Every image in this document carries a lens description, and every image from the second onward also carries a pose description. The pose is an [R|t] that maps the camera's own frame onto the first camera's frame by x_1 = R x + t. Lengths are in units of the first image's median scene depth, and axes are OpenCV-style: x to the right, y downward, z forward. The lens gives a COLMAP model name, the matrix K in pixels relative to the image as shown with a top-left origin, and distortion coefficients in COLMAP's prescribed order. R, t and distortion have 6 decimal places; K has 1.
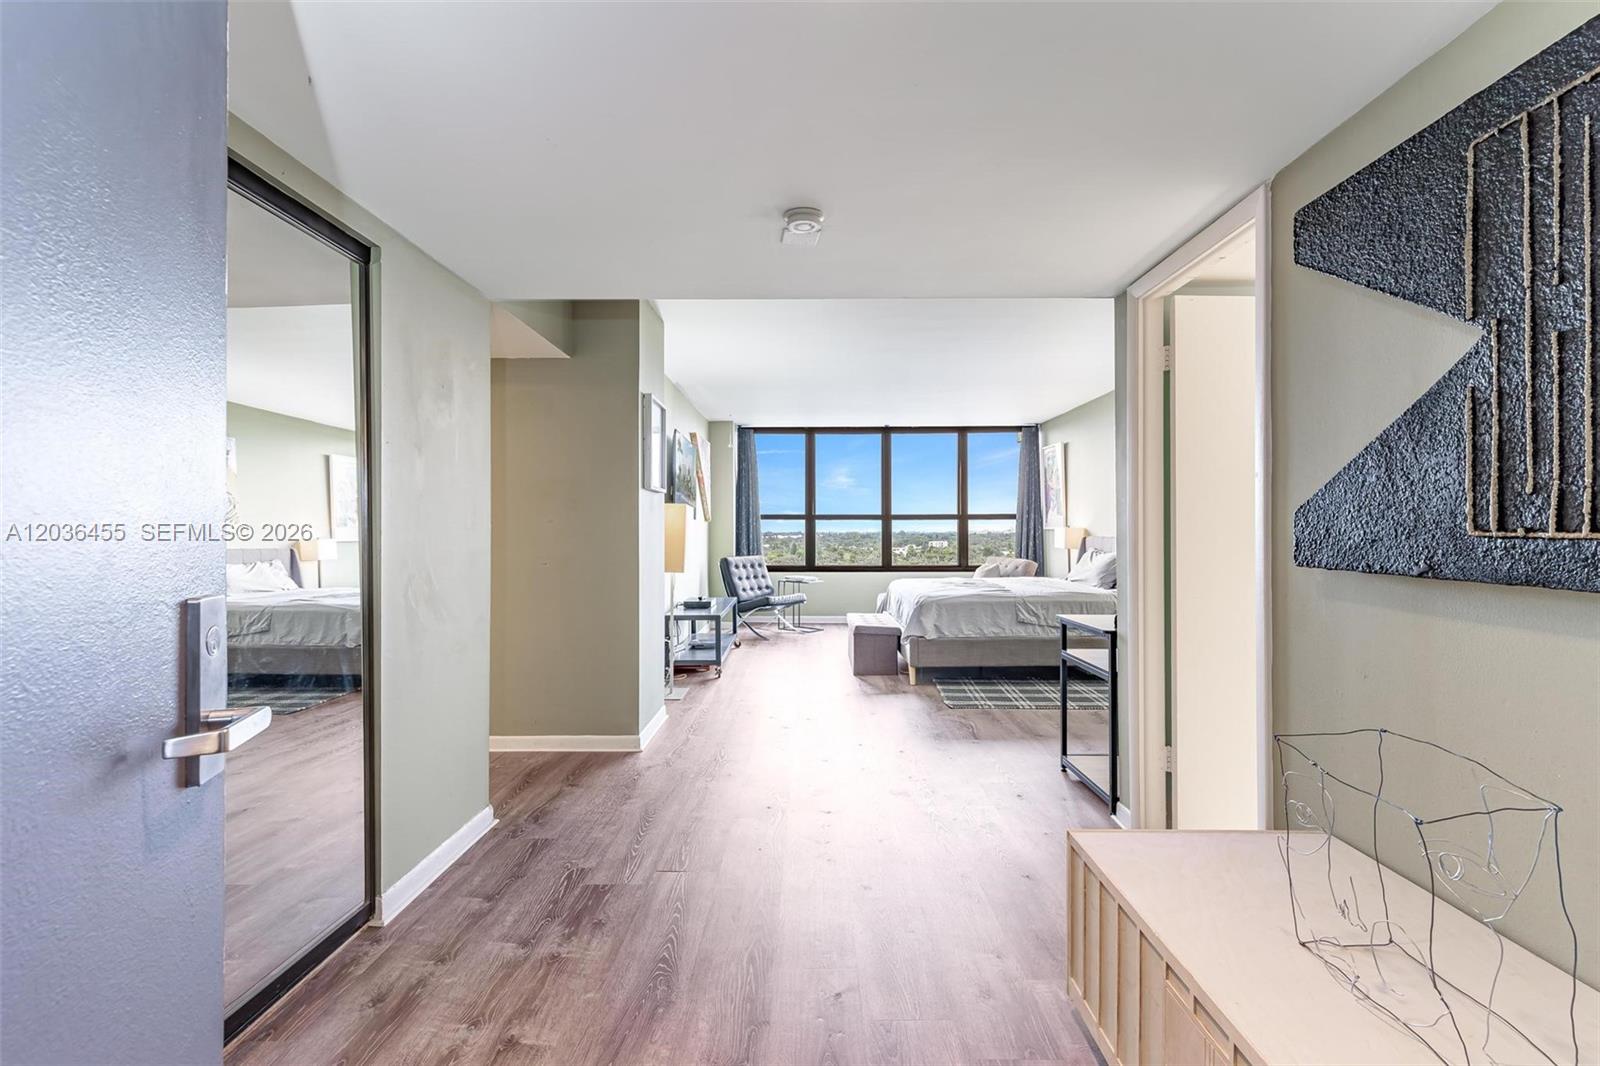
lens RADIAL K [[745.2, 0, 798.4], [0, 745.2, 531.1], [0, 0, 1]] dist [0.003711, -0.001266]
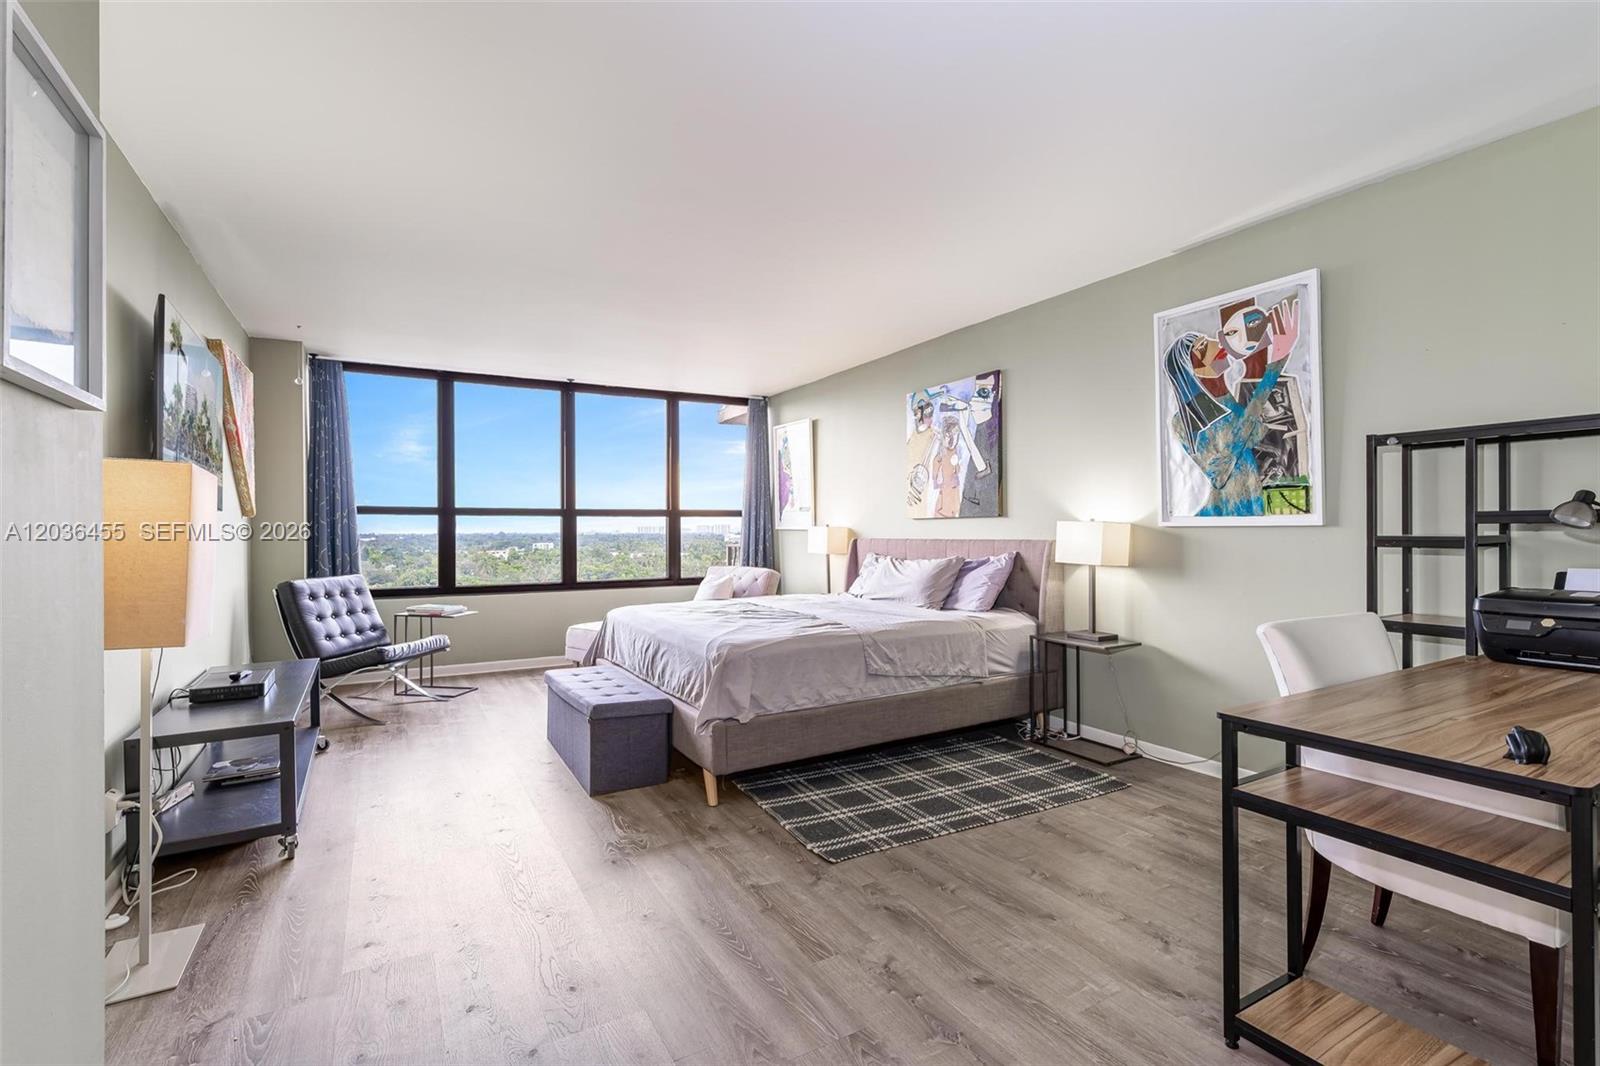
lens RADIAL K [[745.2, 0, 819.5], [0, 745.2, 529.8], [0, 0, 1]] dist [0.003711, -0.001266]
pose [[0.856378, -0.001657, 0.516347, -0.045922], [0.003171, 0.999993, -0.002049, -0.000276], [-0.516340, 0.003392, 0.856377, 0.318360]]
